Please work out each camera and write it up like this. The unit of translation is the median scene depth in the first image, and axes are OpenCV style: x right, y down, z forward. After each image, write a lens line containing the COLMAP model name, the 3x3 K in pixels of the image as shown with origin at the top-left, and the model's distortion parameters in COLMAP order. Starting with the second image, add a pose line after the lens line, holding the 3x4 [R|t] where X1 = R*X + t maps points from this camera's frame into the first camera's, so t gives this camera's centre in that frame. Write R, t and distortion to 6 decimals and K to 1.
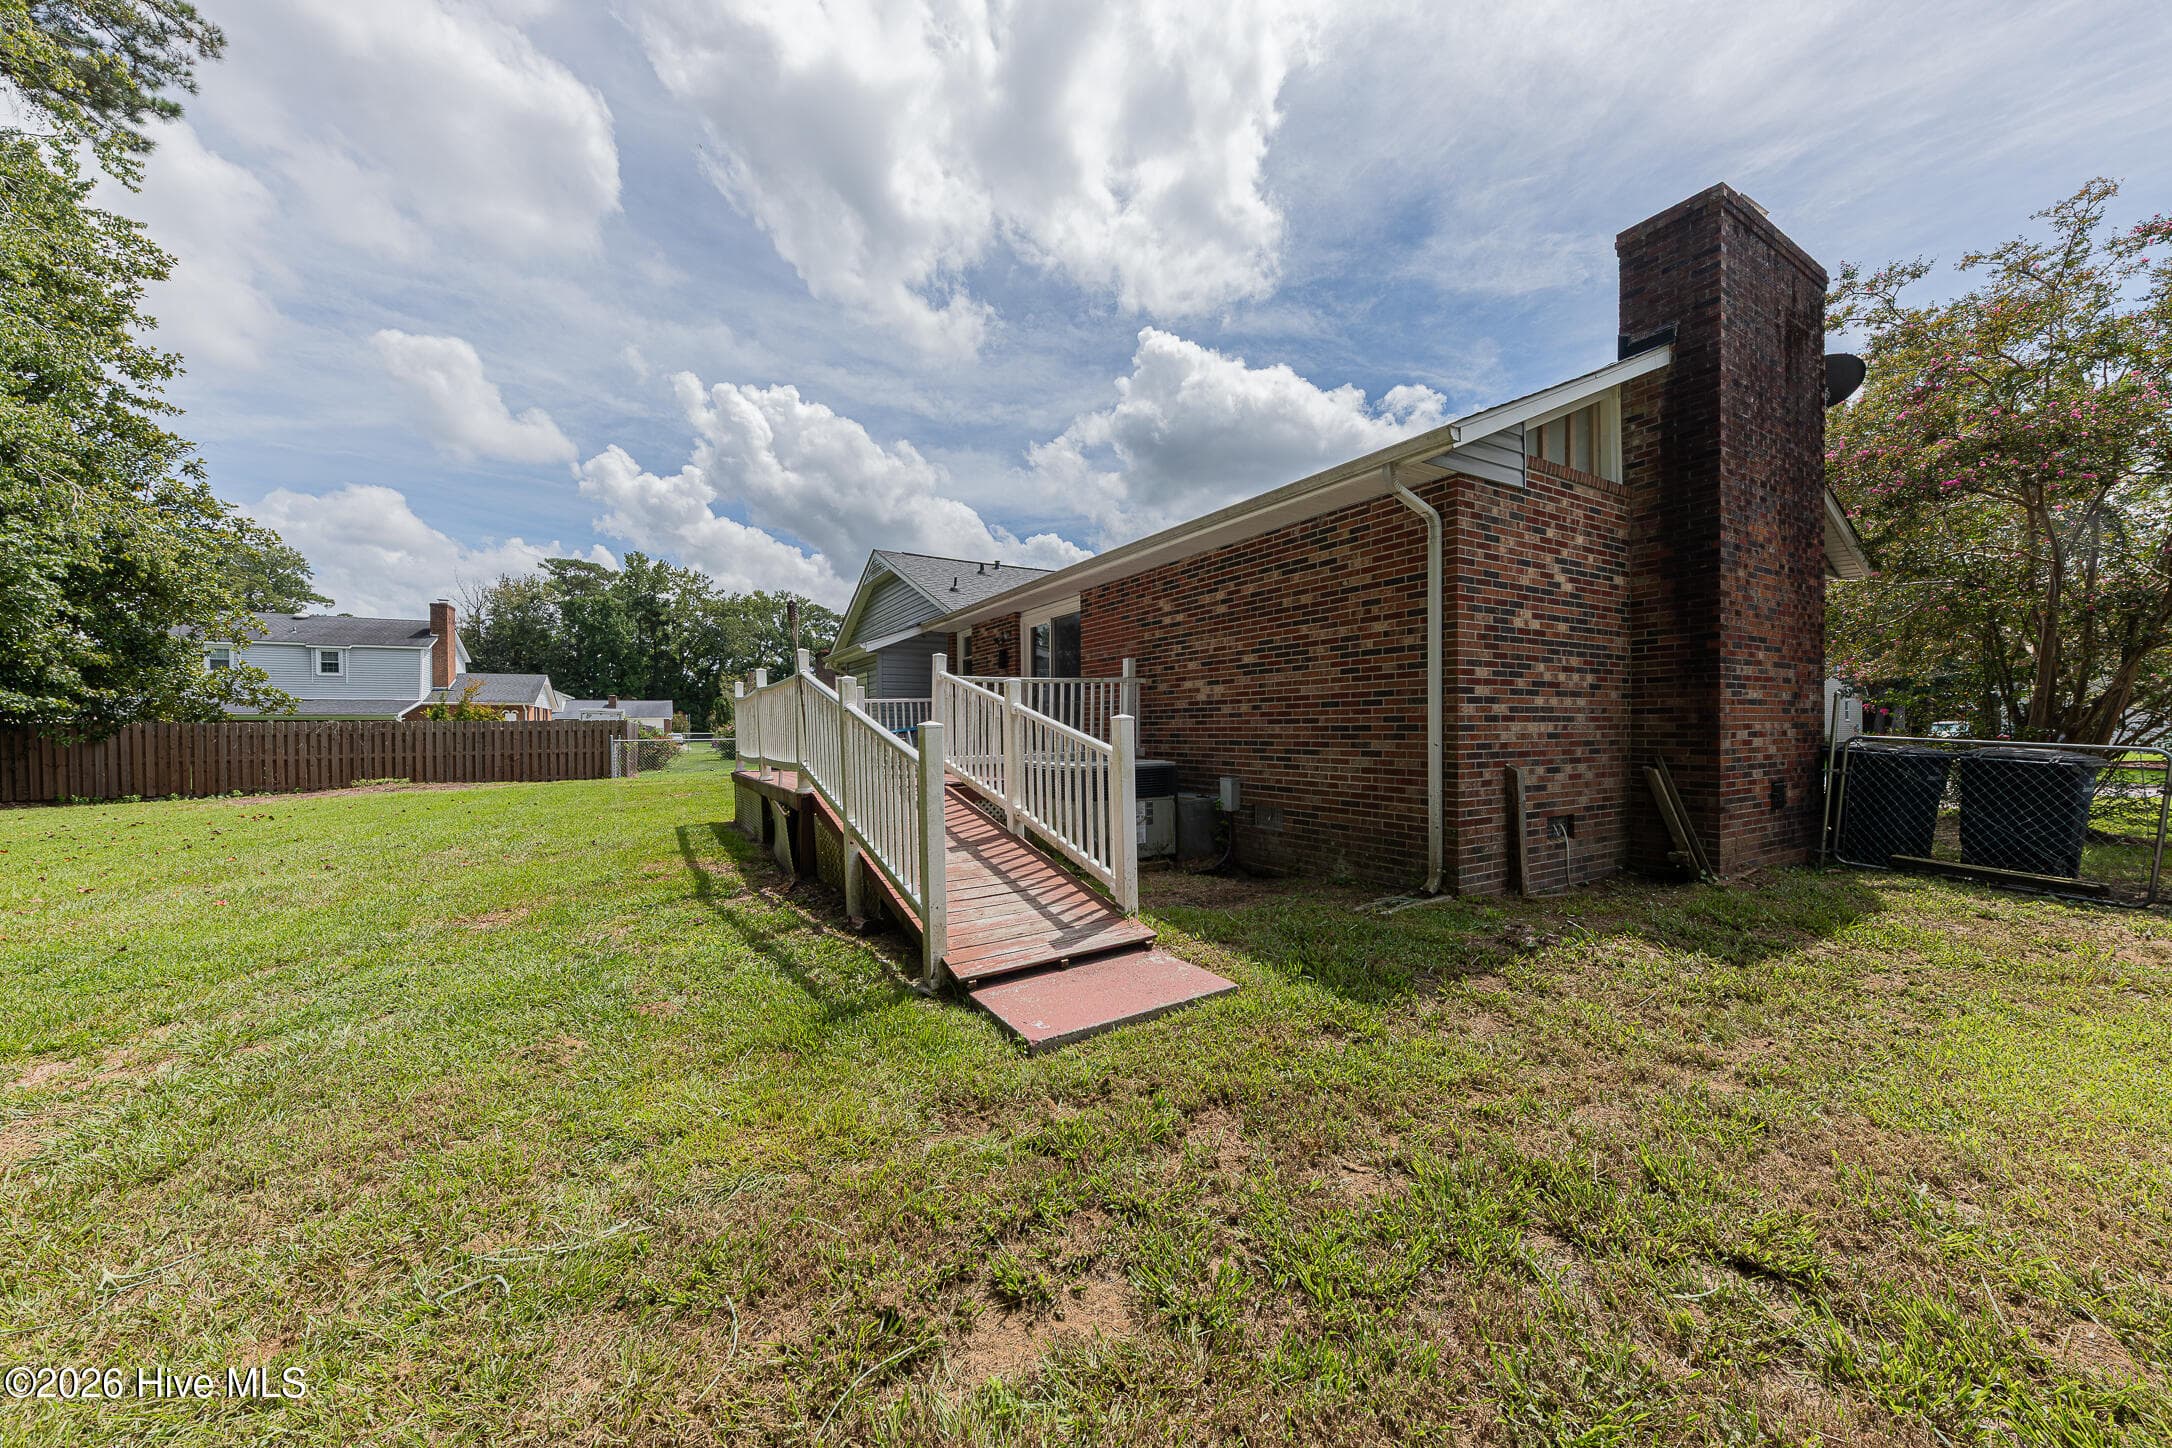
lens RADIAL K [[755.1, 0, 1086.3], [0, 755.1, 737.5], [0, 0, 1]] dist [0.003556, -0.000127]
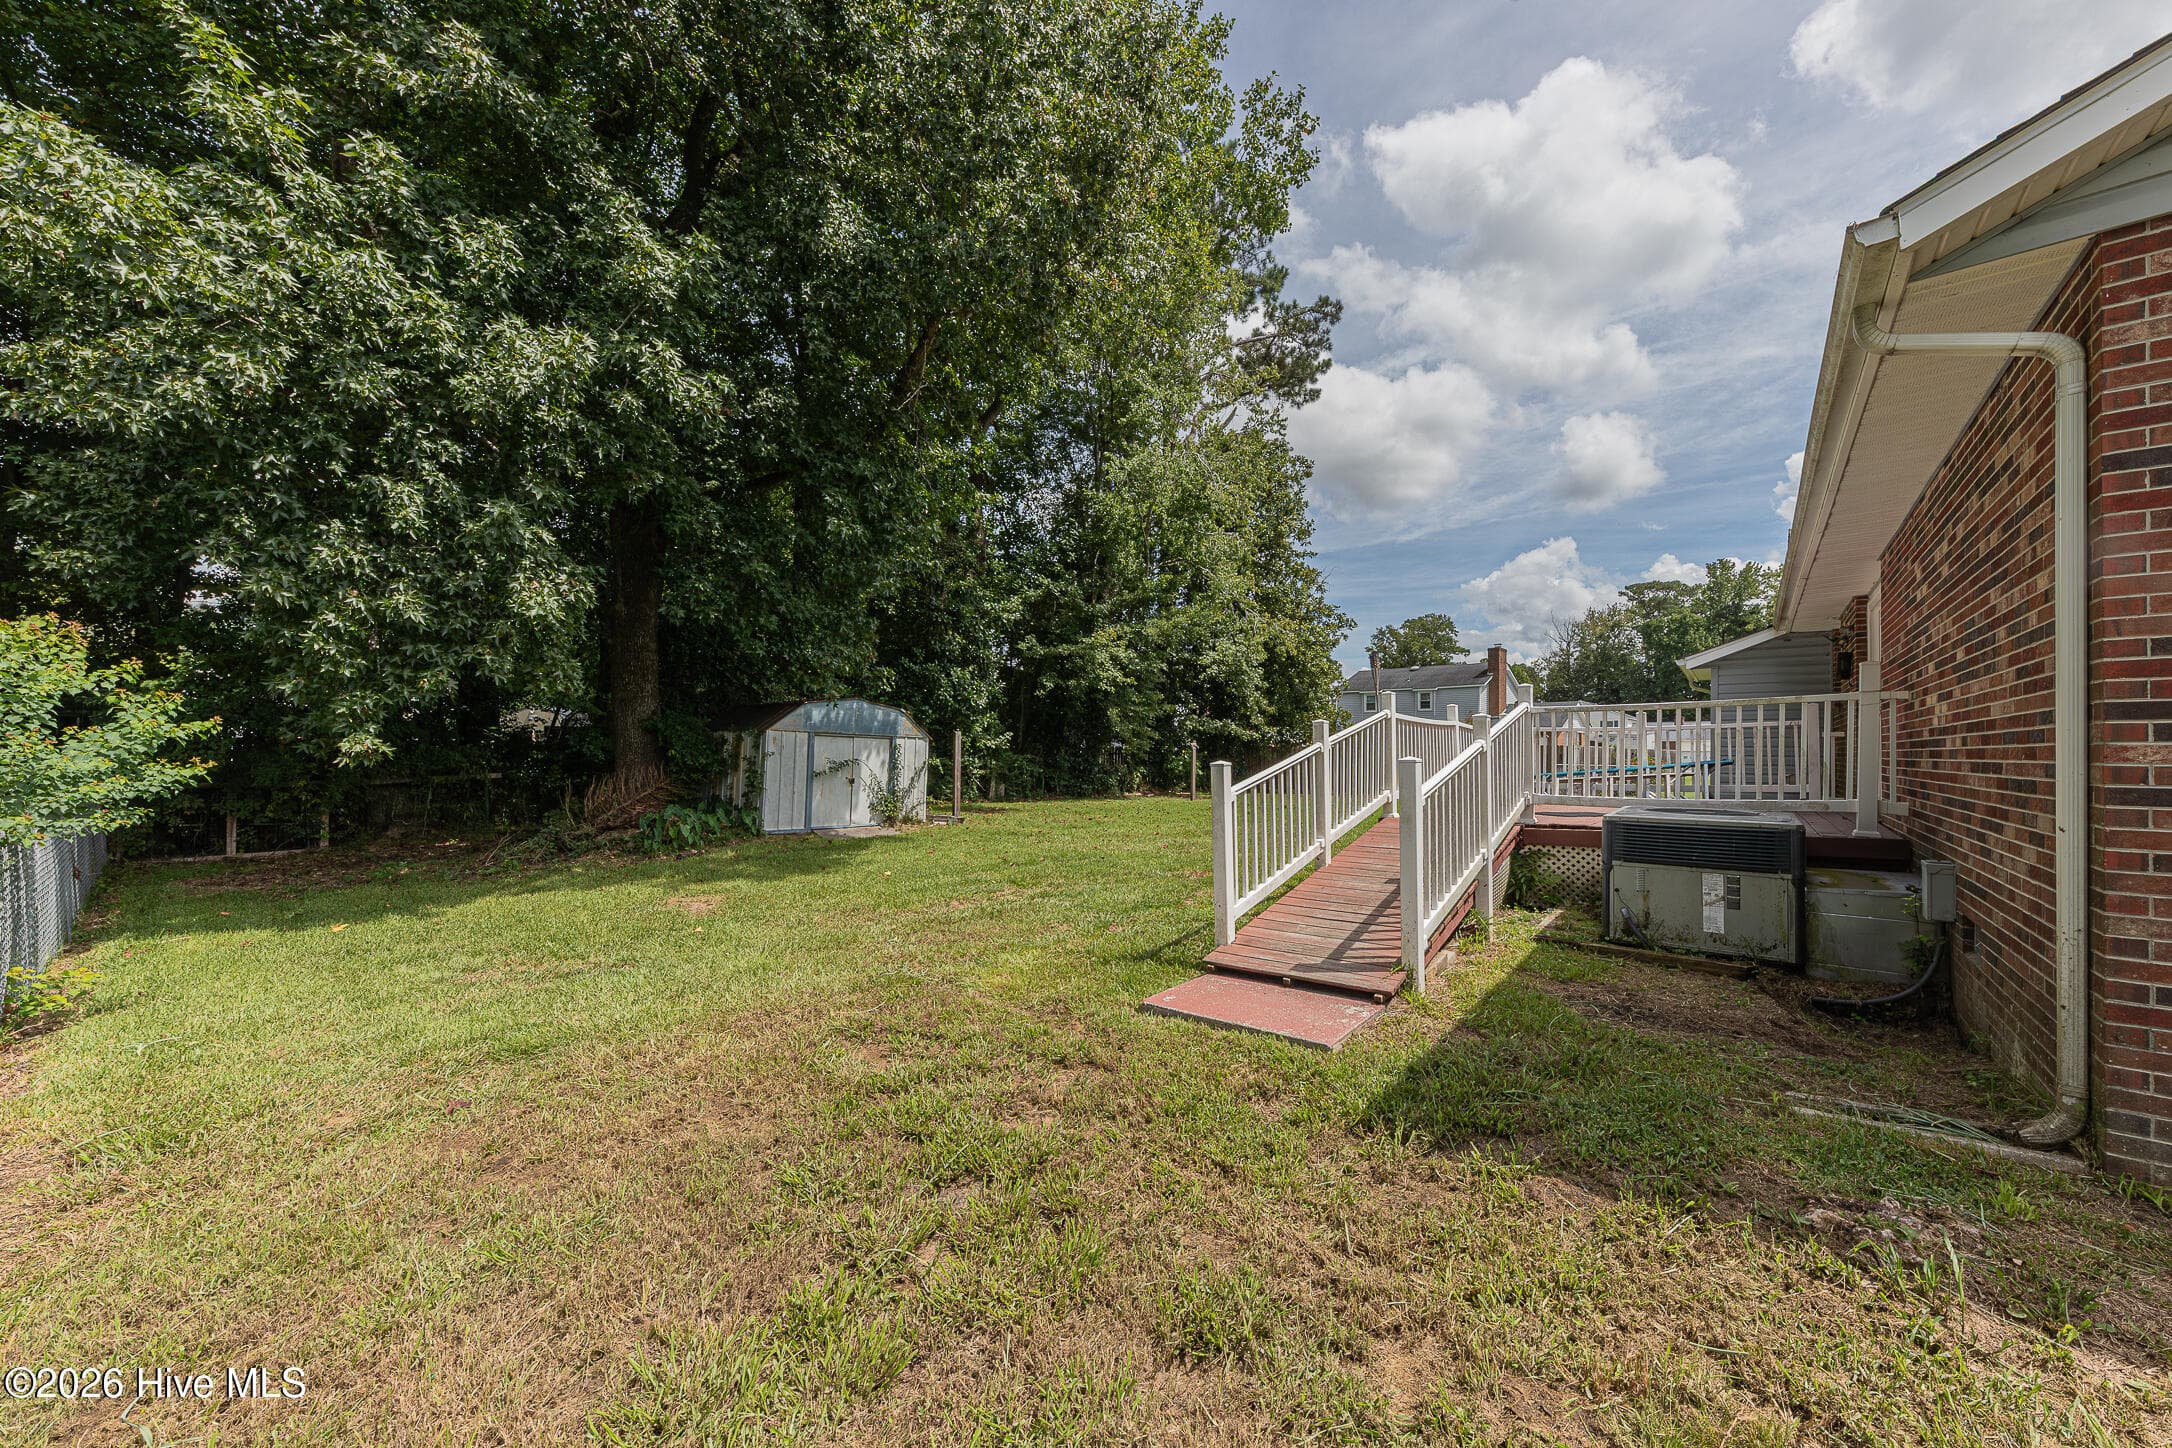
lens RADIAL K [[772.2, 0, 1143.7], [0, 772.2, 753.6], [0, 0, 1]] dist [0.000926, -0.000004]
pose [[0.342215, 0.013073, -0.939531, 0.235197], [-0.019285, 0.999790, 0.006888, -0.008908], [0.939424, 0.015762, 0.342396, 0.102992]]
